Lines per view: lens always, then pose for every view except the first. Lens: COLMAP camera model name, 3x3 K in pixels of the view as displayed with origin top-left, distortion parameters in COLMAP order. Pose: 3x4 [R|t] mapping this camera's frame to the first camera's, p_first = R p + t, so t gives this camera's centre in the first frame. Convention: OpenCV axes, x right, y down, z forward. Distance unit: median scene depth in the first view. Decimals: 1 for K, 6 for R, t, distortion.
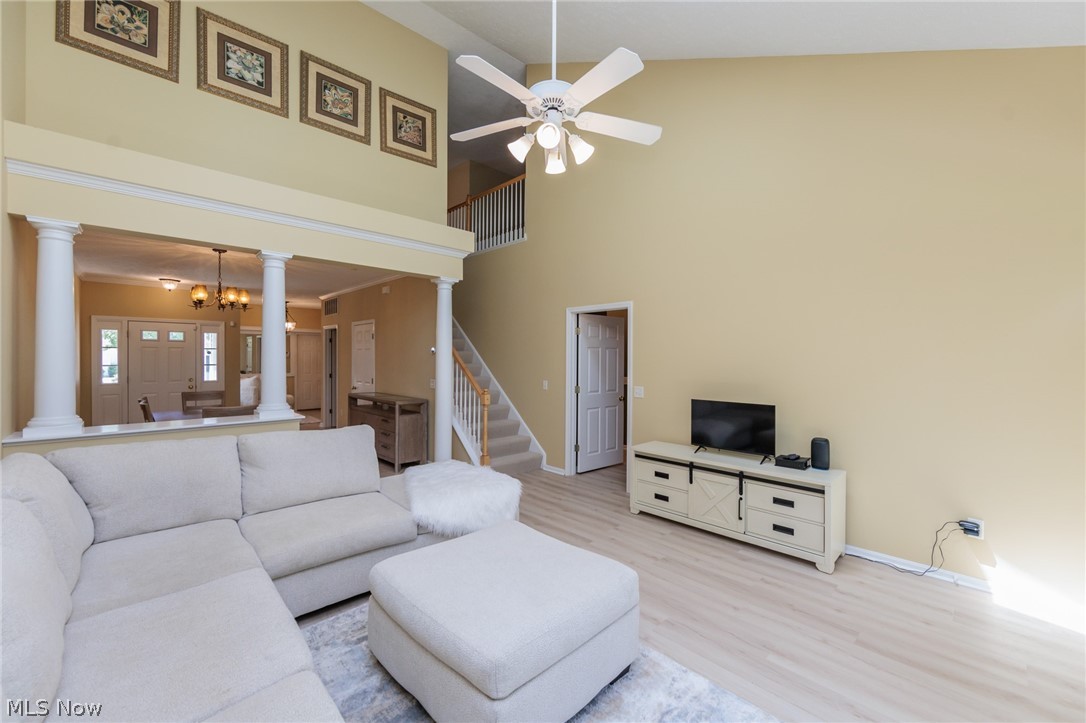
lens RADIAL K [[423.3, 0, 539.8], [0, 423.3, 356.6], [0, 0, 1]] dist [-0.000607, -0.000088]
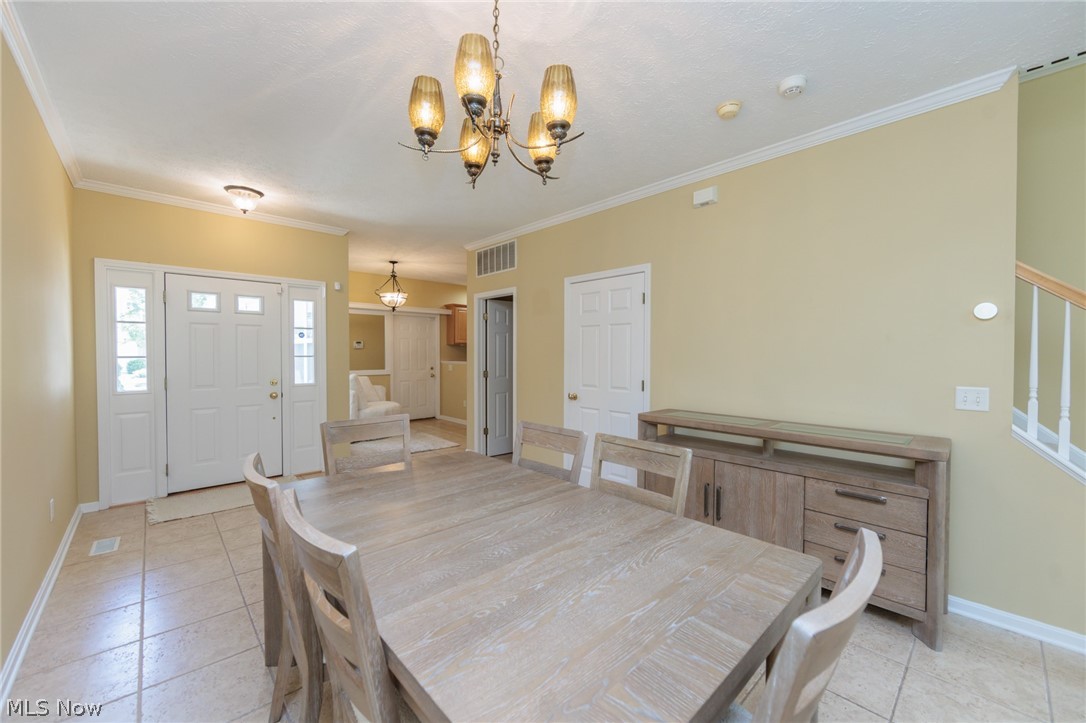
lens RADIAL K [[423.3, 0, 550.8], [0, 423.3, 354.7], [0, 0, 1]] dist [-0.000607, -0.000088]
pose [[0.999926, -0.001582, -0.012074, -0.458874], [0.001670, 0.999972, 0.007273, 0.014379], [0.012062, -0.007293, 0.999901, 0.450865]]
